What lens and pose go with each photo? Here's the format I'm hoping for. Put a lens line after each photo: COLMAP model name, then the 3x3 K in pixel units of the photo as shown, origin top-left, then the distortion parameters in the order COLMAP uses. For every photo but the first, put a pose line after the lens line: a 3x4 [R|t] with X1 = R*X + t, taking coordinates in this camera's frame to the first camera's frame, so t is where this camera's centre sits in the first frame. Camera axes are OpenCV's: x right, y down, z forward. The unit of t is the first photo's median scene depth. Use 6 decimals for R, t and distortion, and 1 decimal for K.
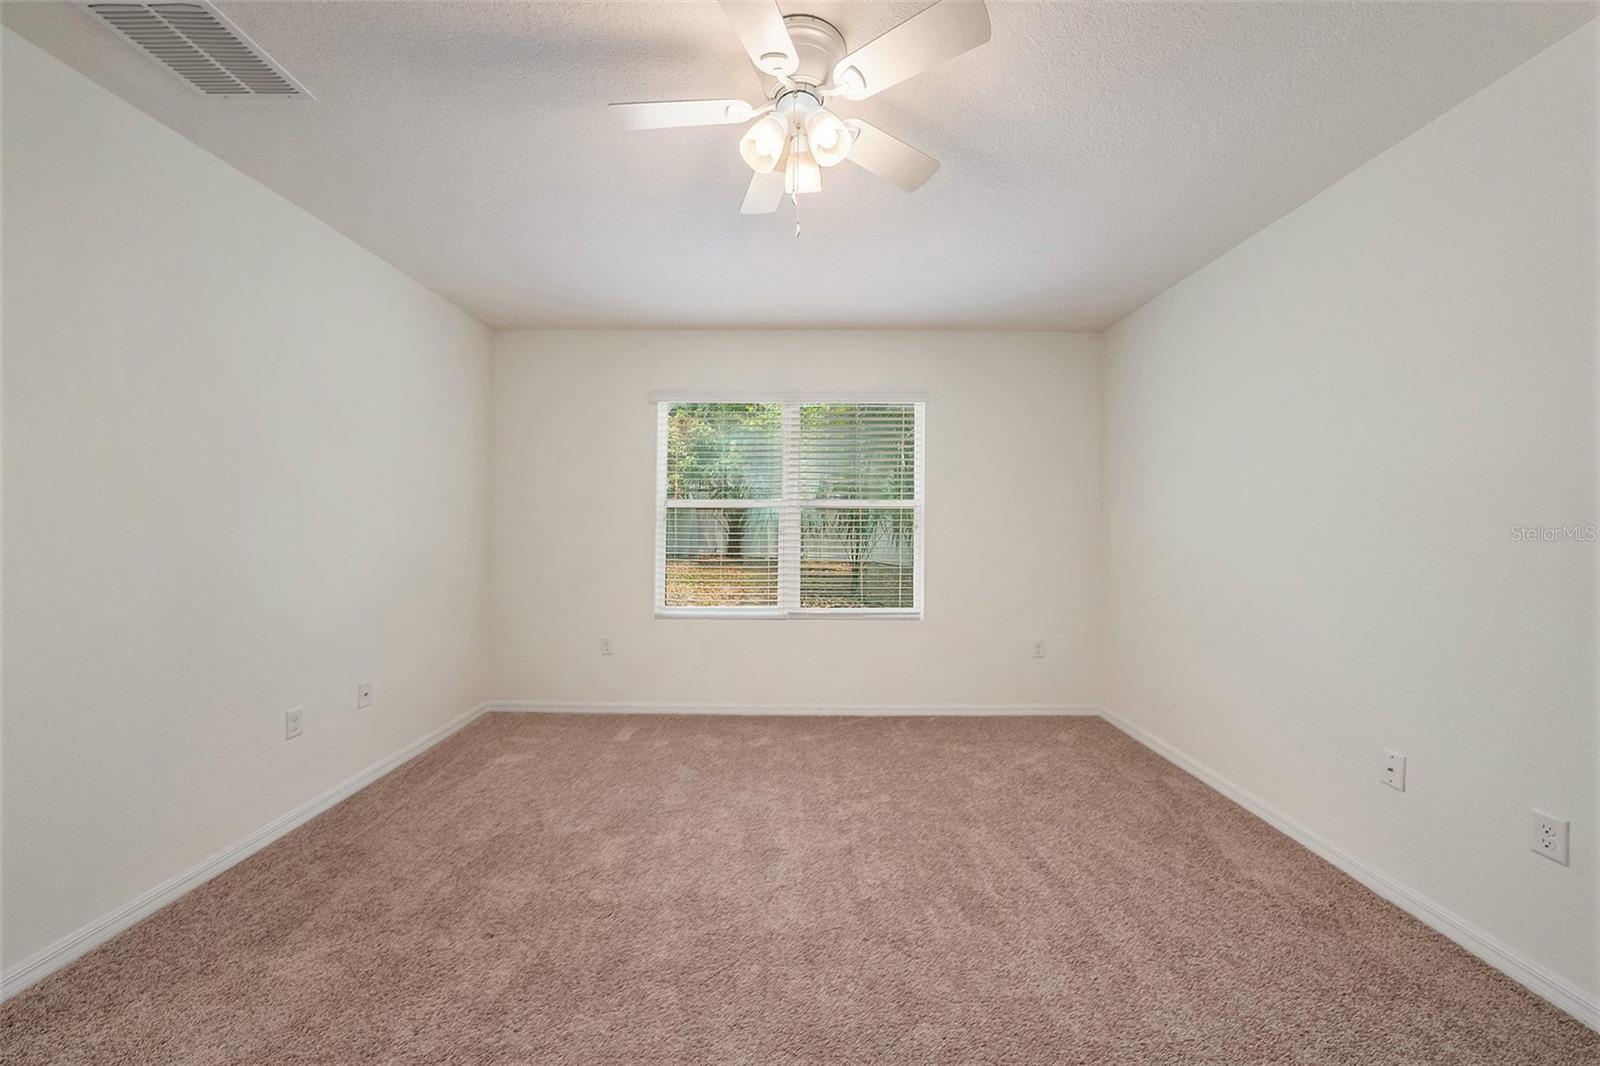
lens RADIAL K [[557.7, 0, 791.5], [0, 557.7, 523.3], [0, 0, 1]] dist [-0.024534, 0.004355]
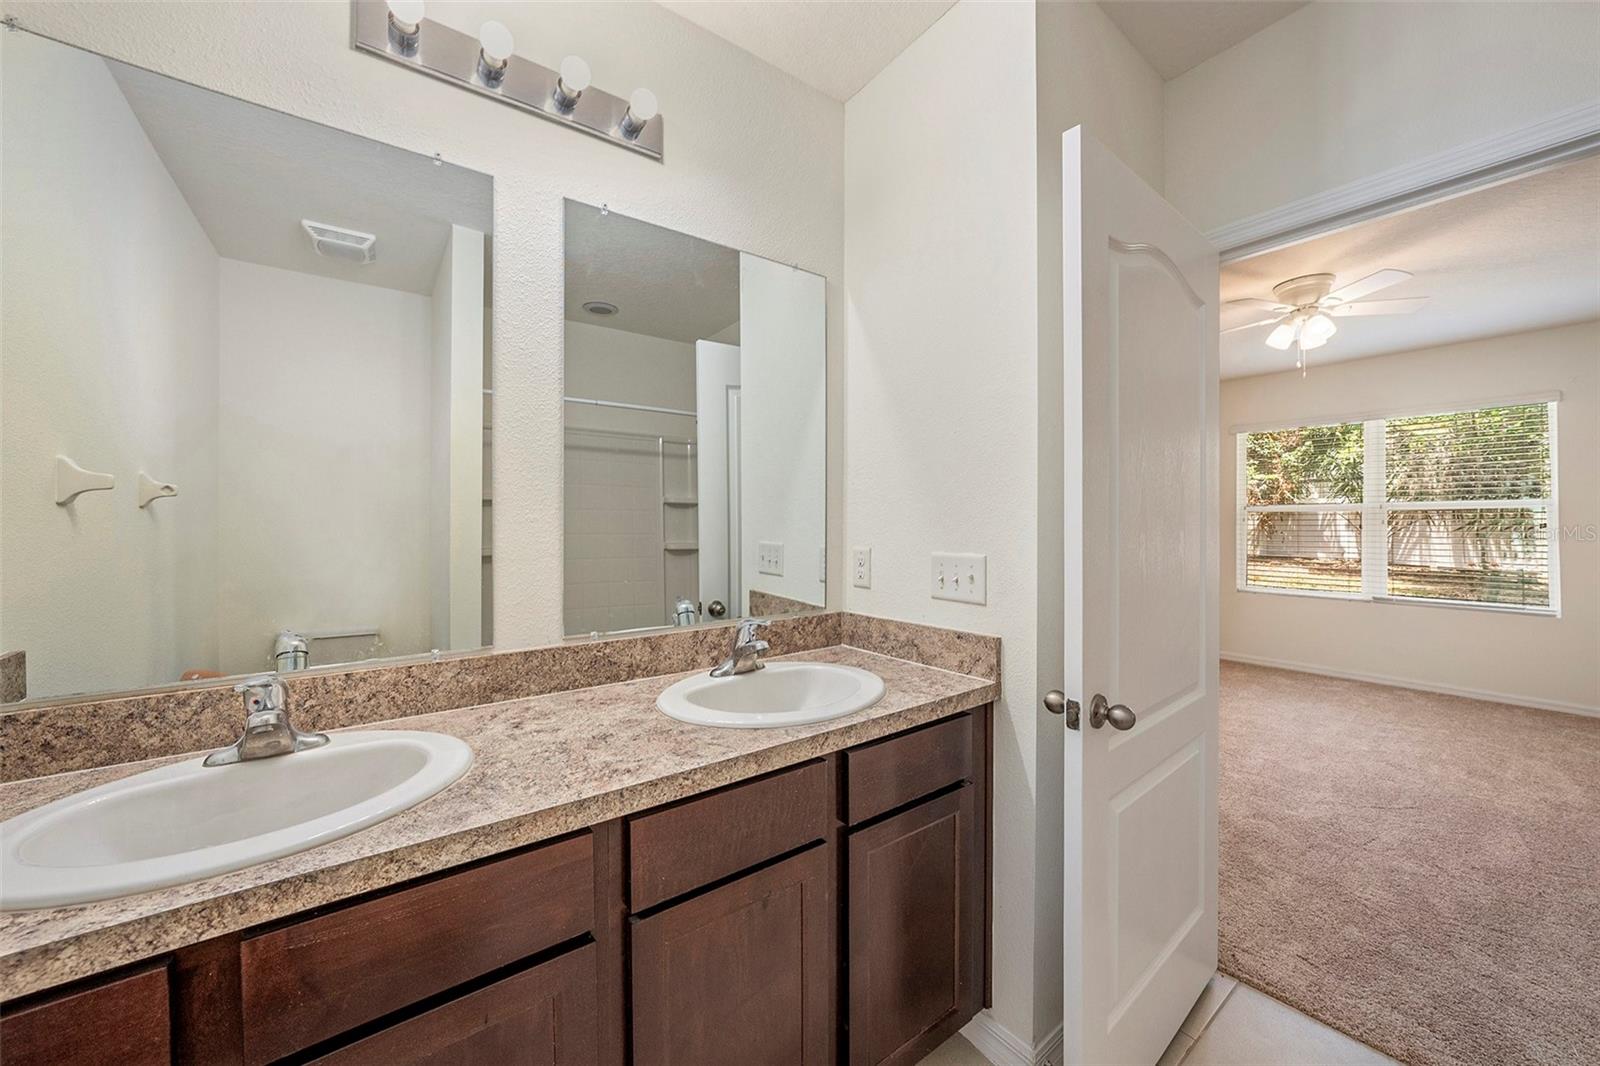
lens RADIAL K [[557.7, 0, 793.3], [0, 557.7, 525.7], [0, 0, 1]] dist [-0.024534, 0.004355]
pose [[0.588052, 0.000215, -0.808823, 0.254788], [0.001222, 0.999999, 0.001154, 0.006710], [0.808822, -0.001667, 0.588051, -0.836172]]
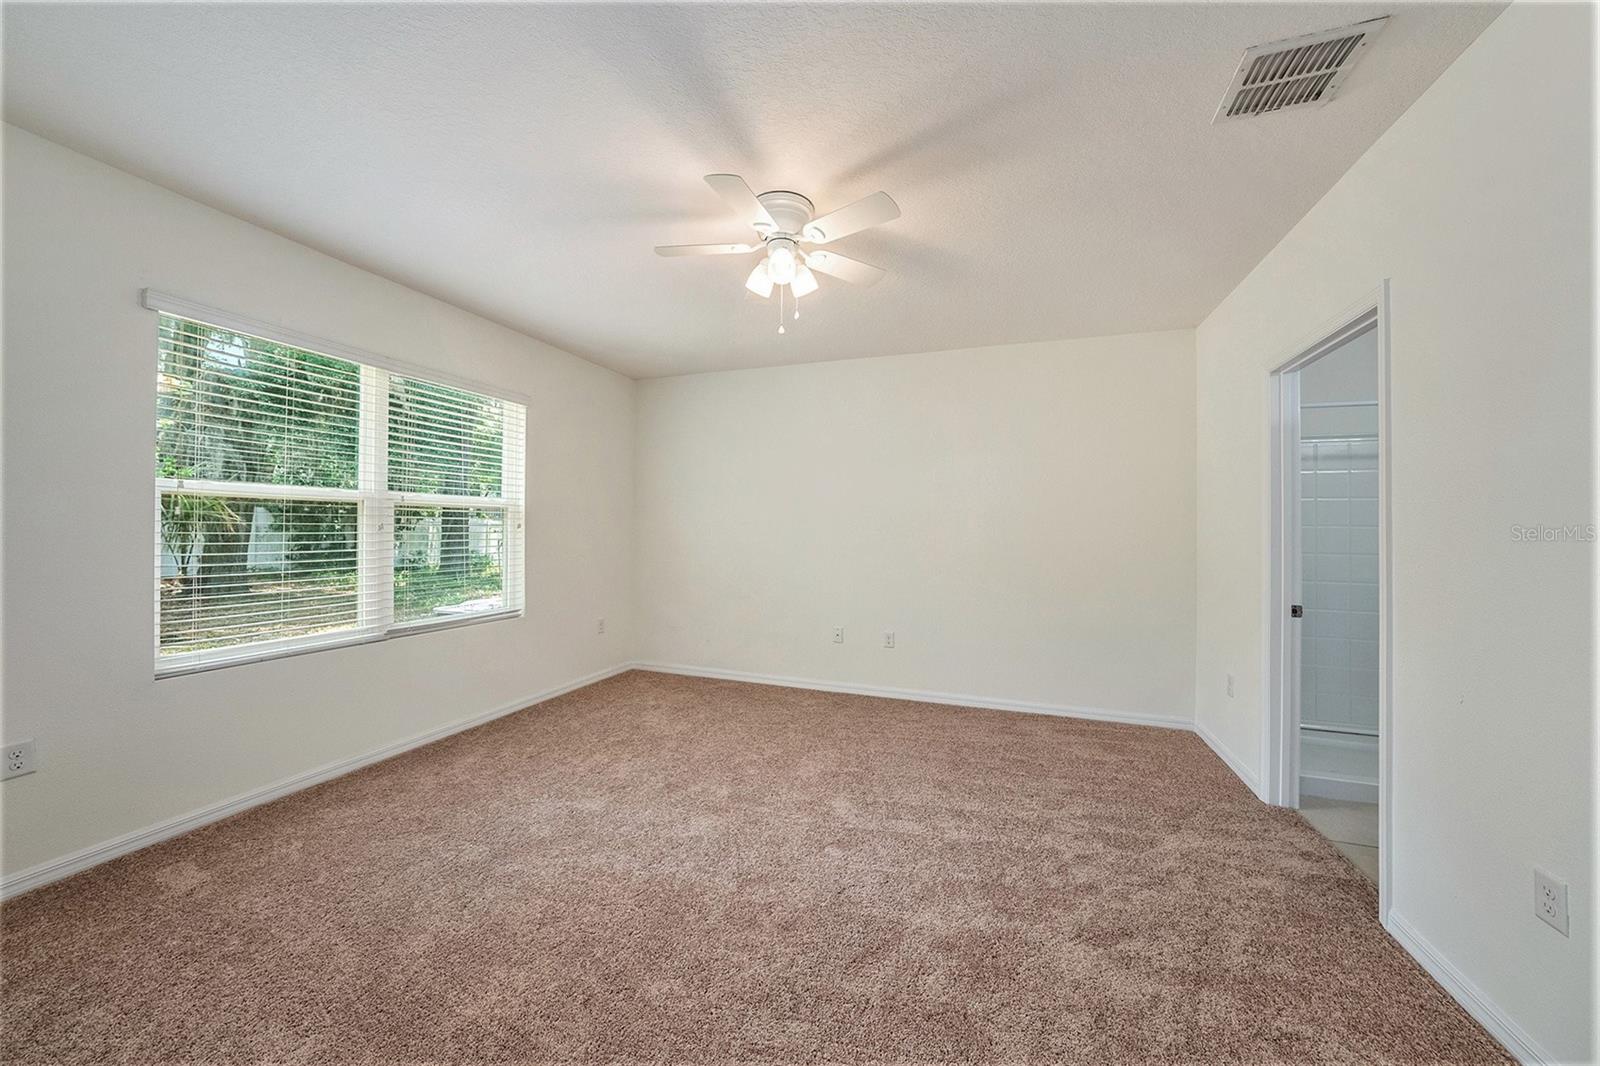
lens RADIAL K [[557.7, 0, 793.8], [0, 557.7, 525.0], [0, 0, 1]] dist [-0.024534, 0.004355]
pose [[0.351396, 0.003683, 0.936220, -0.630905], [-0.017220, 0.999849, 0.002530, -0.007201], [-0.936069, -0.017010, 0.351406, 0.194872]]
